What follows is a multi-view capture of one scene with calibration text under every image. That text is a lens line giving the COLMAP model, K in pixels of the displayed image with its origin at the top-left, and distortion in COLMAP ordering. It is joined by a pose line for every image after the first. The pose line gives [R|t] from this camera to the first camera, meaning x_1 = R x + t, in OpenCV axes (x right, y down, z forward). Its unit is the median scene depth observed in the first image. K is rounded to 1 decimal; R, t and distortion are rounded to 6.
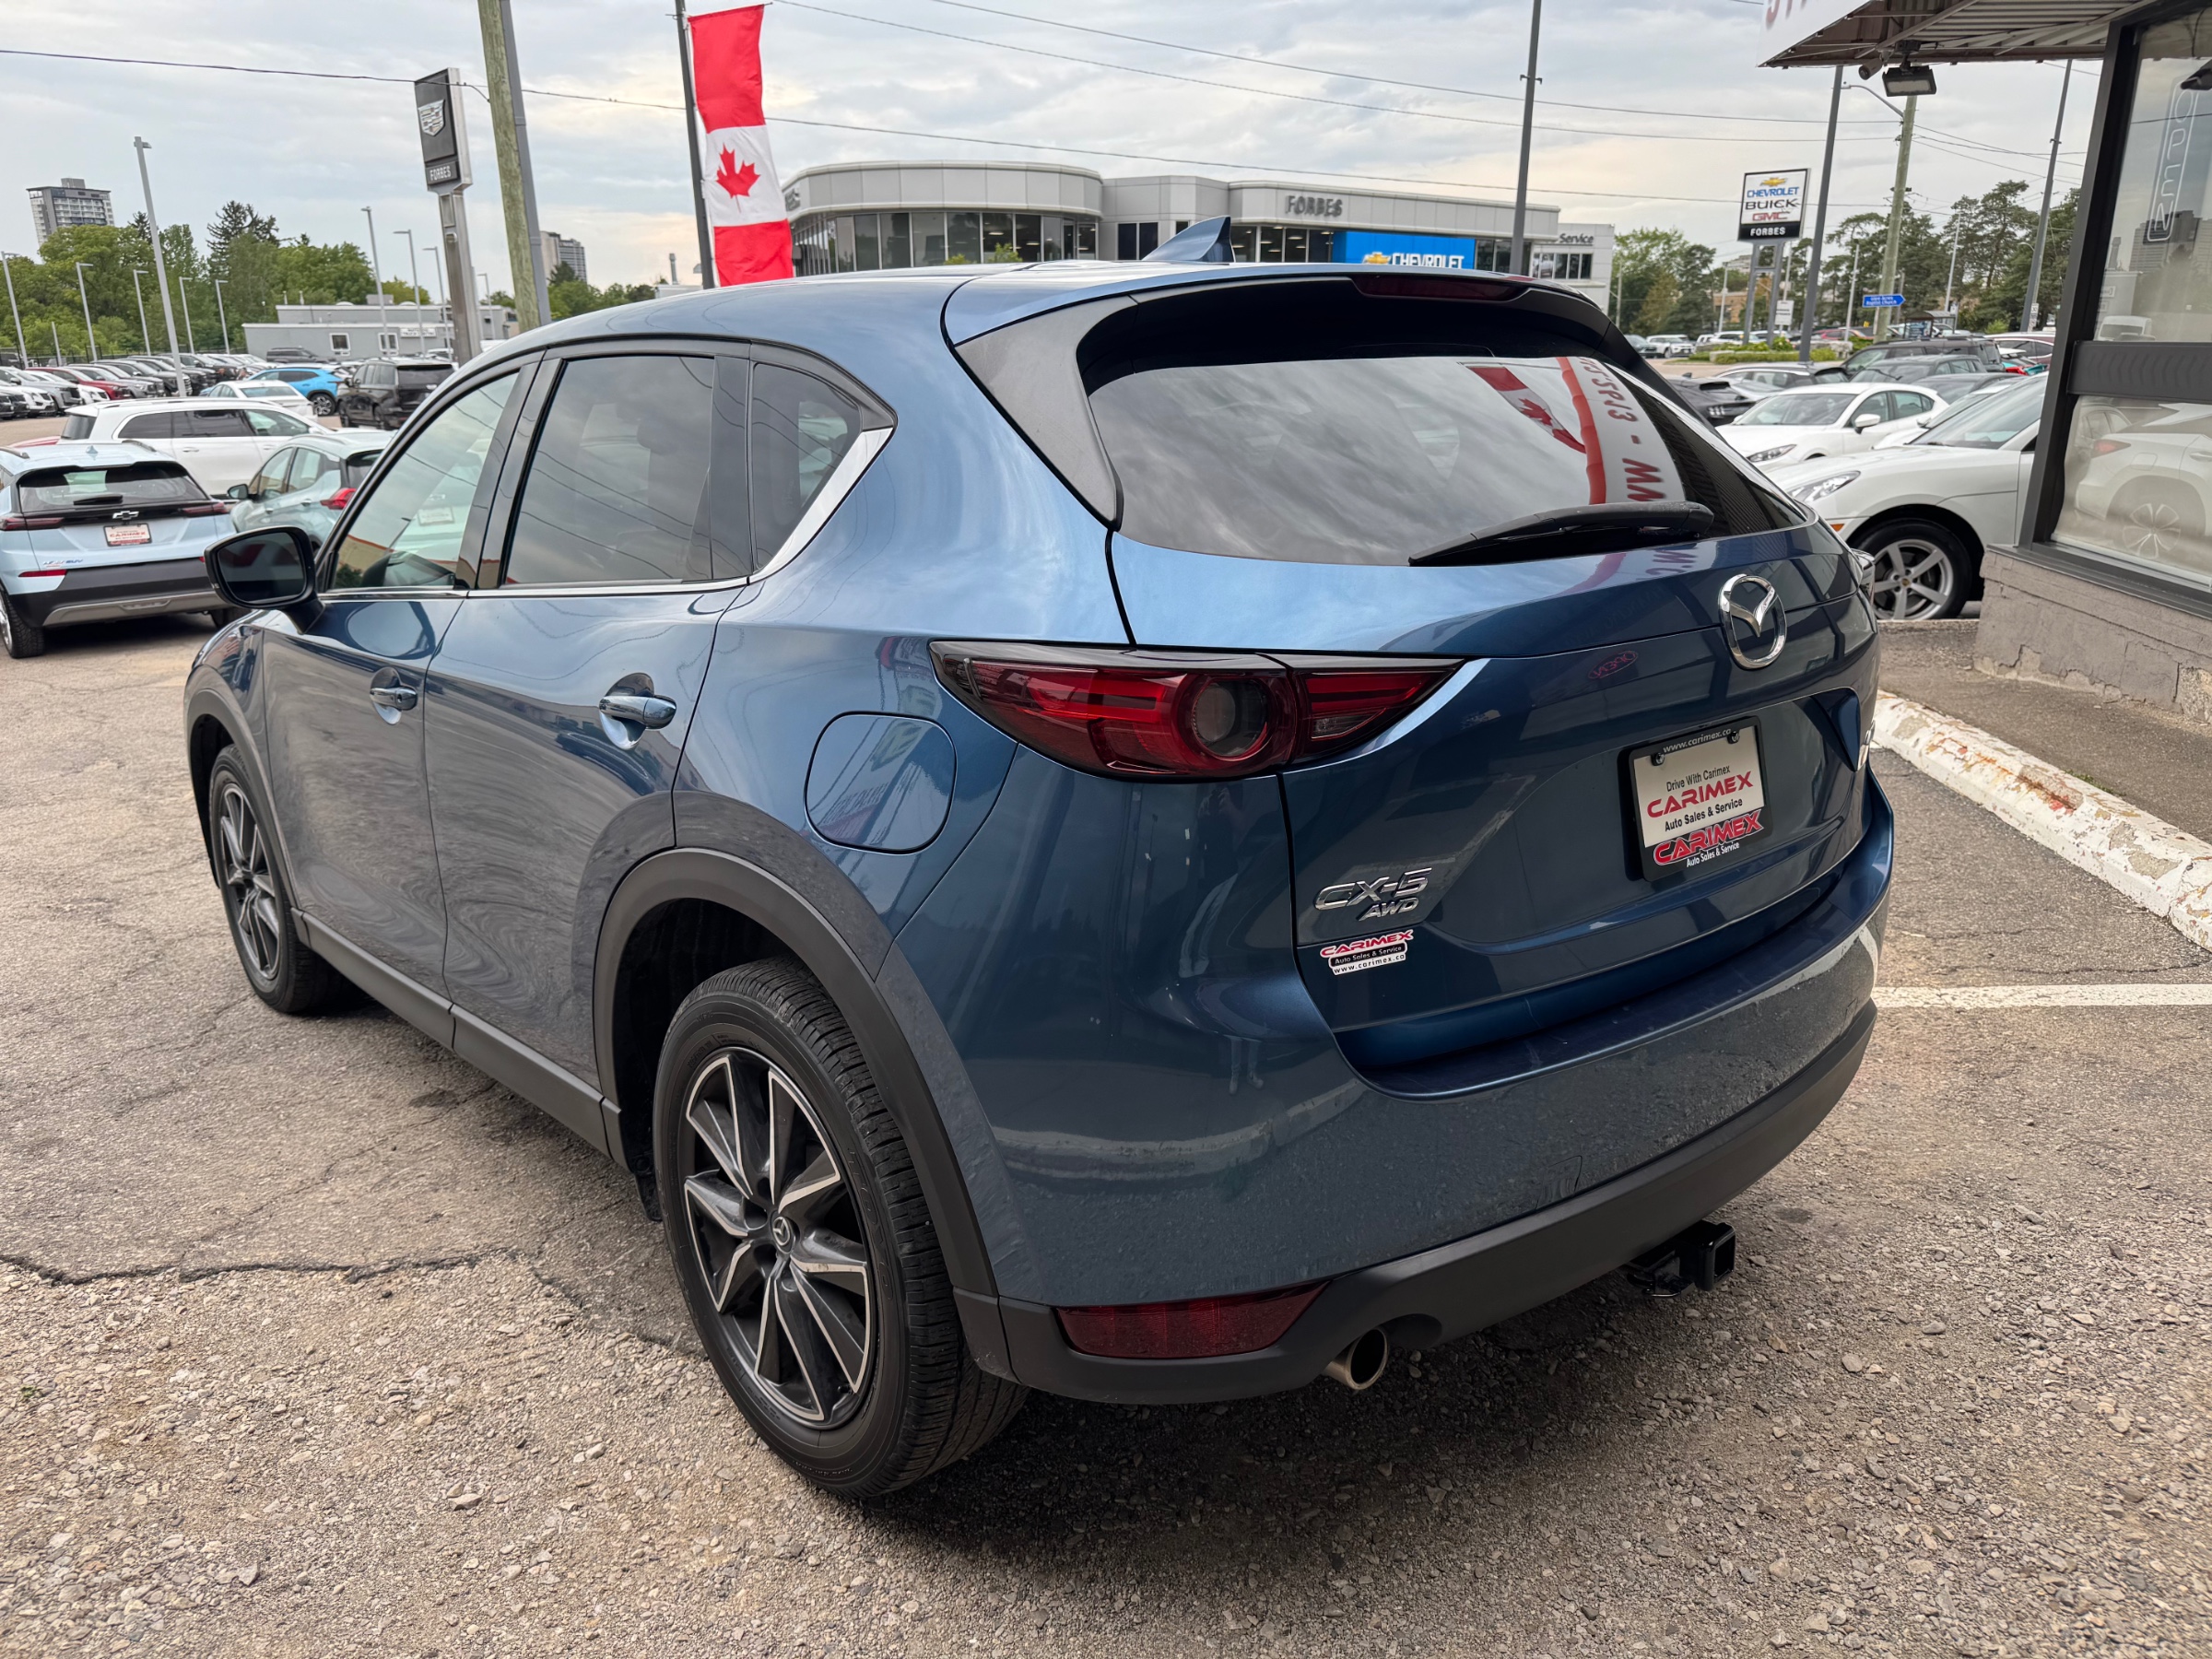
lens RADIAL K [[1572.0, 0, 1099.2], [0, 1572.0, 794.8], [0, 0, 1]] dist [-0.004043, -0.000510]
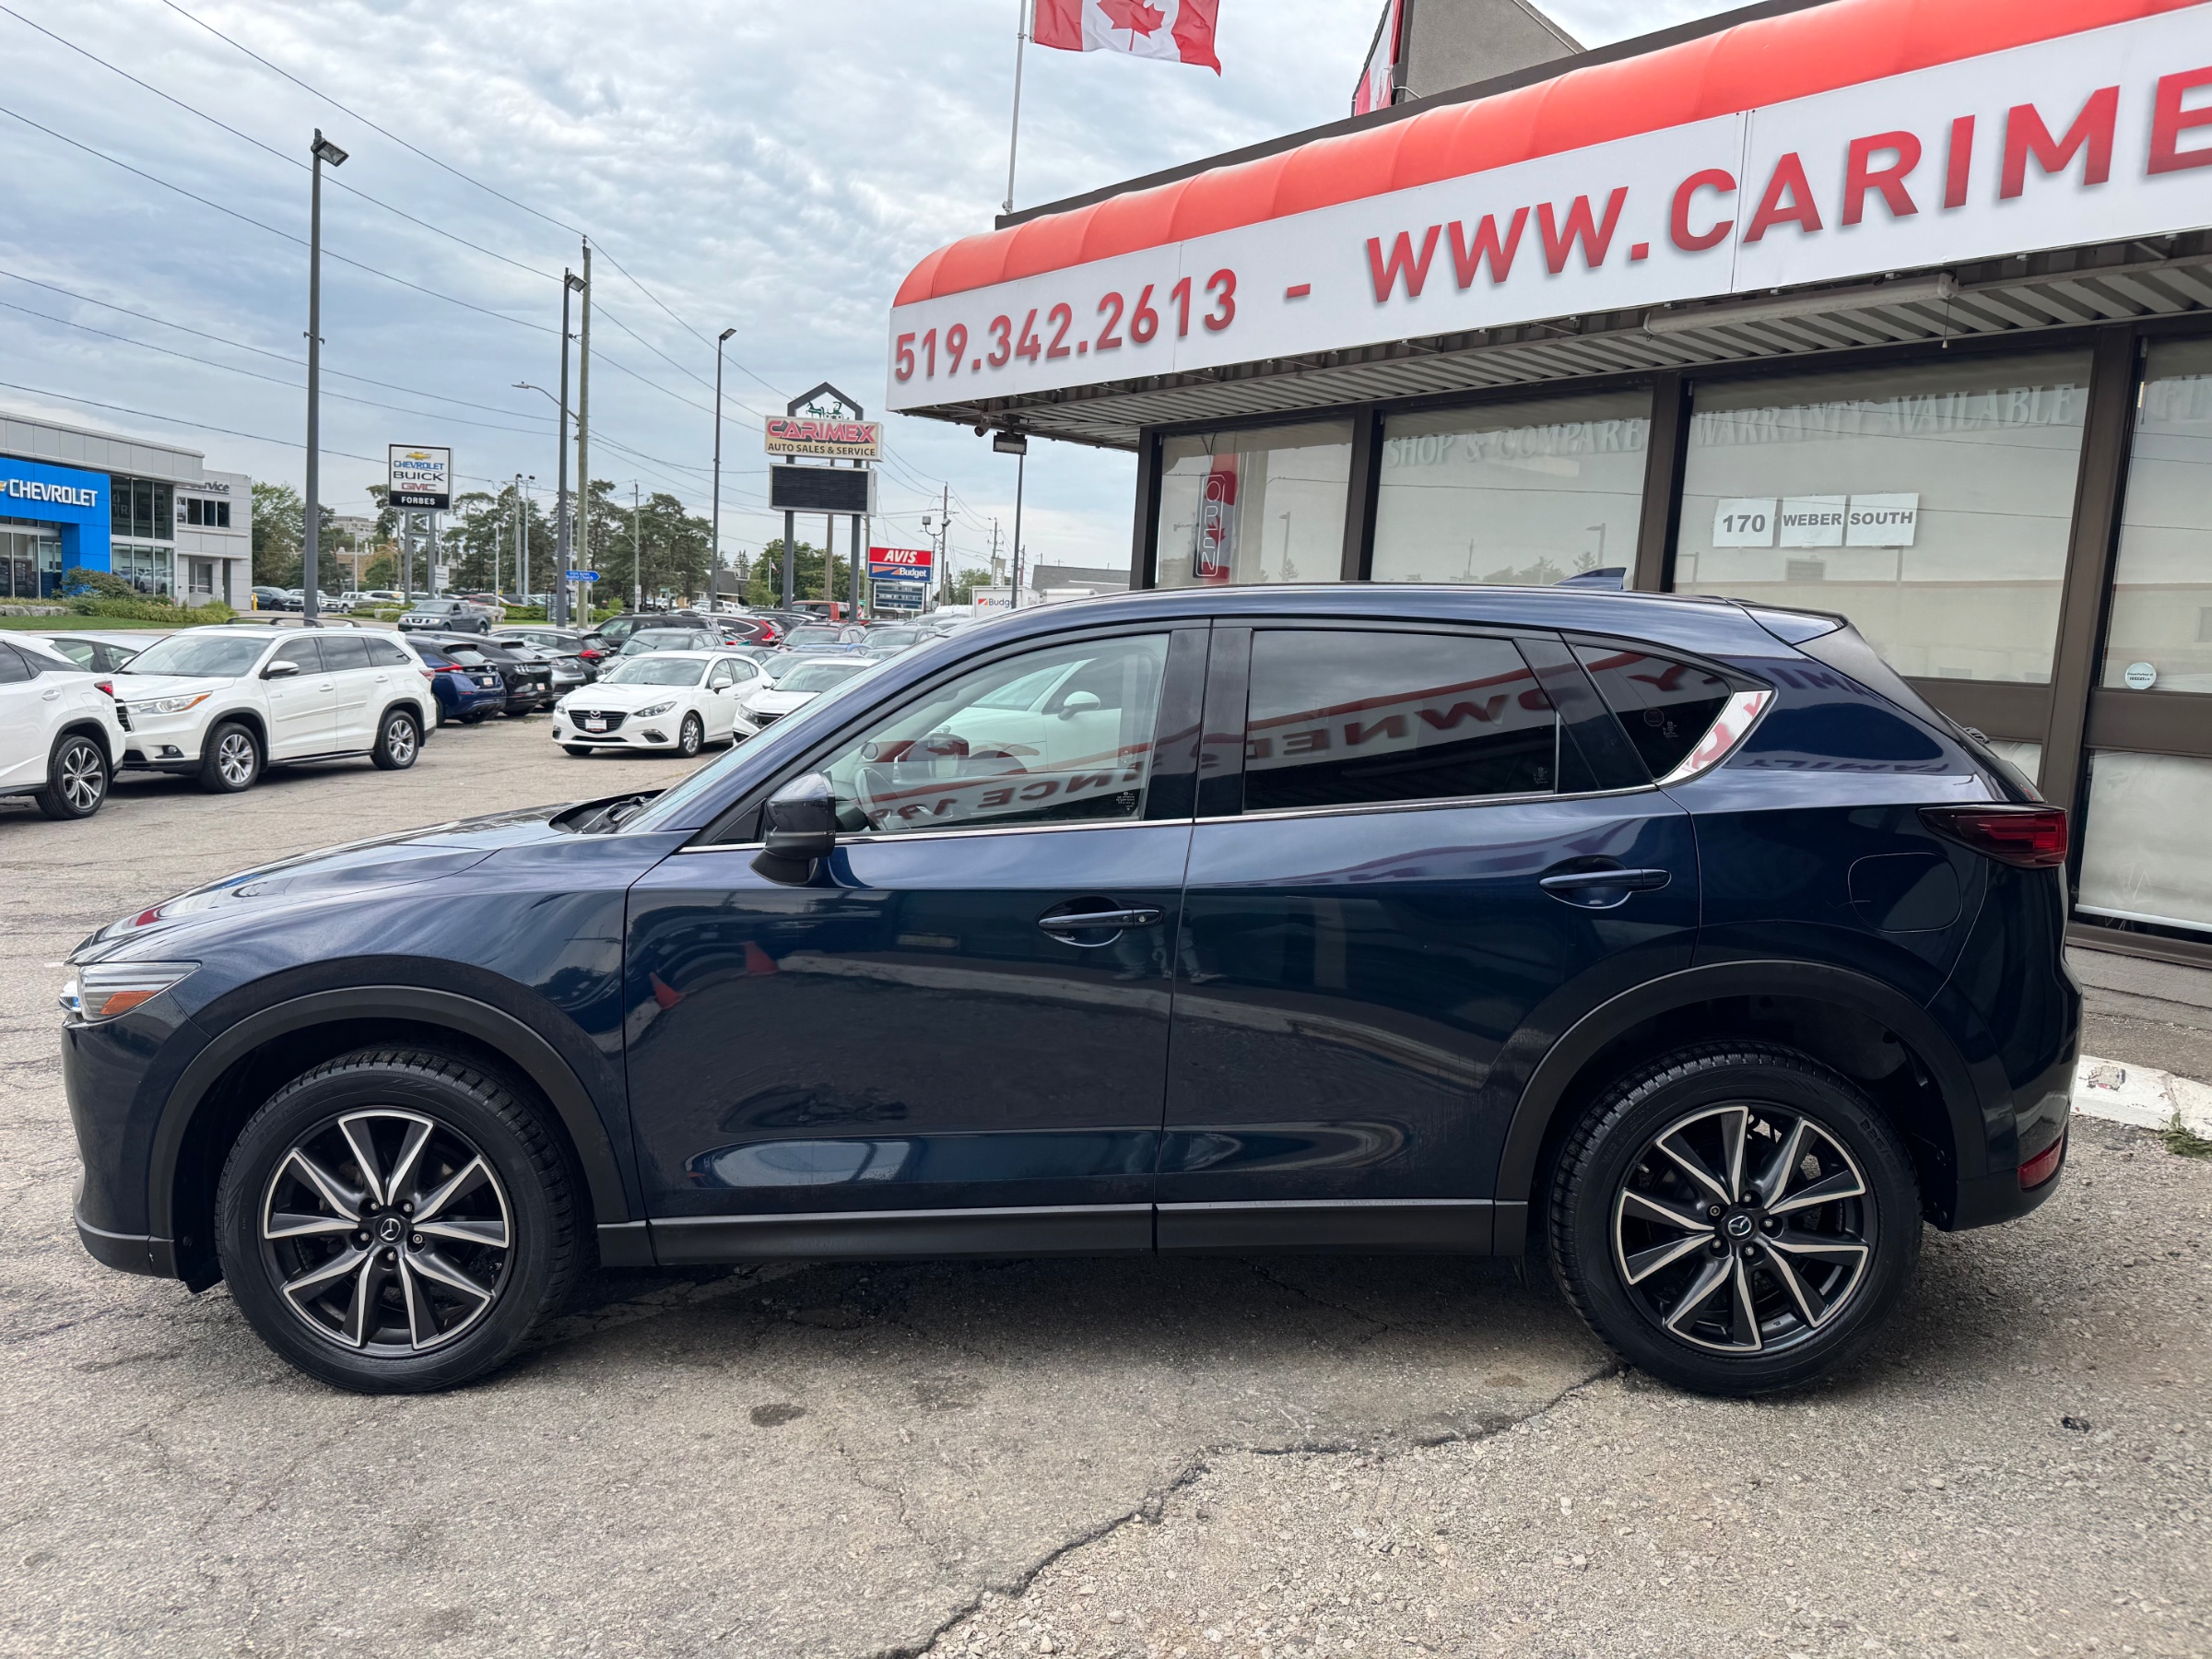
lens RADIAL K [[1545.6, 0, 1103.9], [0, 1545.6, 776.6], [0, 0, 1]] dist [0.000589, -0.001347]
pose [[0.684243, -0.018149, 0.729029, -0.135843], [0.140882, 0.984148, -0.107727, -0.006016], [-0.715517, 0.176418, 0.675953, 0.031562]]
